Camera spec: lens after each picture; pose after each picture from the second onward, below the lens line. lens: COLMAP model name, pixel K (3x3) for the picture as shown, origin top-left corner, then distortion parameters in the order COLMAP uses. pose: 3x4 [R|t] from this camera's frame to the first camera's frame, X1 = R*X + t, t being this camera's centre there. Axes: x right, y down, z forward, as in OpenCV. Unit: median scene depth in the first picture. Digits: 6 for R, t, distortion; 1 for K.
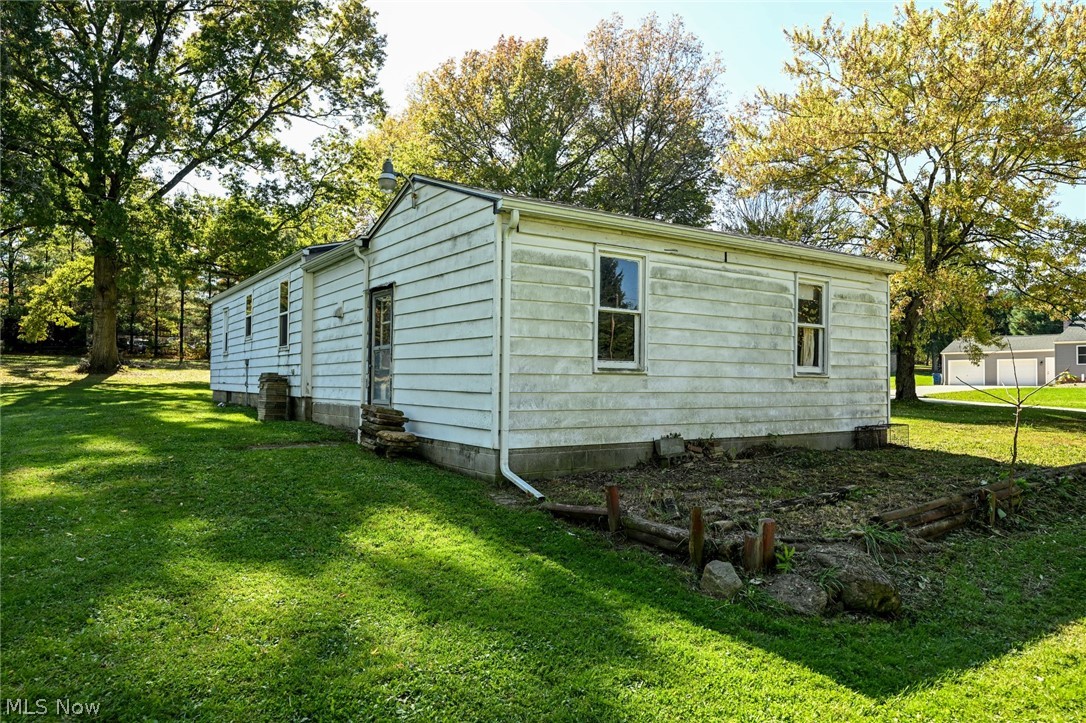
lens RADIAL K [[723.2, 0, 538.4], [0, 723.2, 361.2], [0, 0, 1]] dist [0.001327, 0.004638]
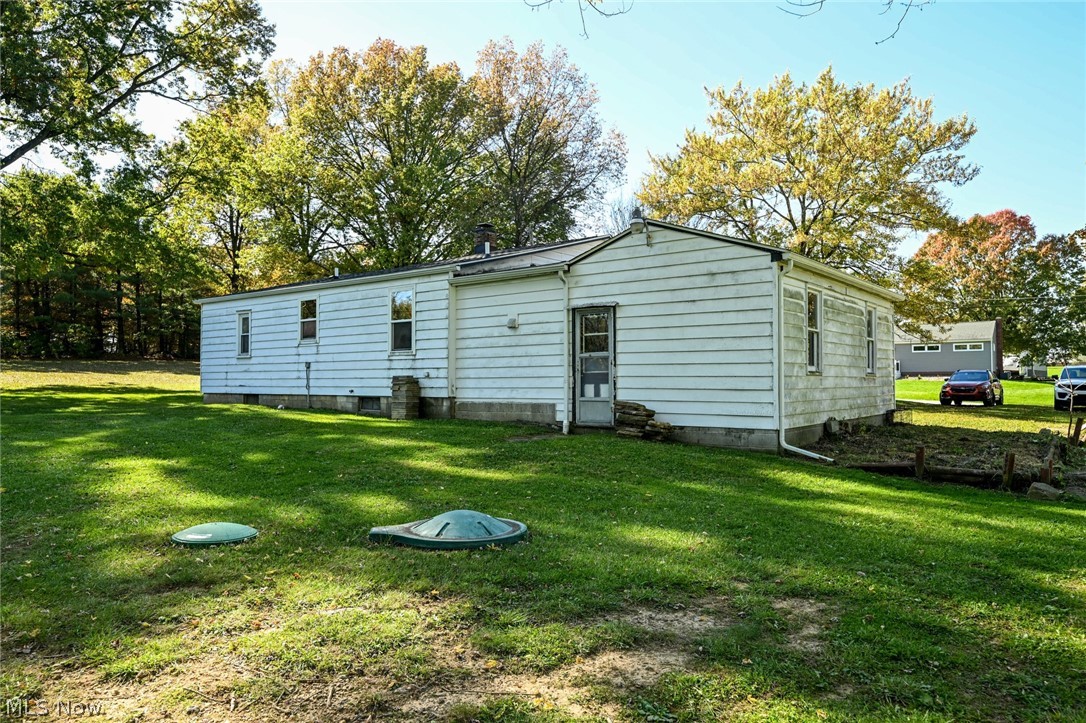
lens RADIAL K [[723.2, 0, 543.0], [0, 723.2, 361.1], [0, 0, 1]] dist [0.001327, 0.004638]
pose [[0.949450, -0.002507, 0.313907, -0.301136], [0.001511, 0.999993, 0.003416, -0.005557], [-0.313914, -0.002769, 0.949448, -0.061164]]
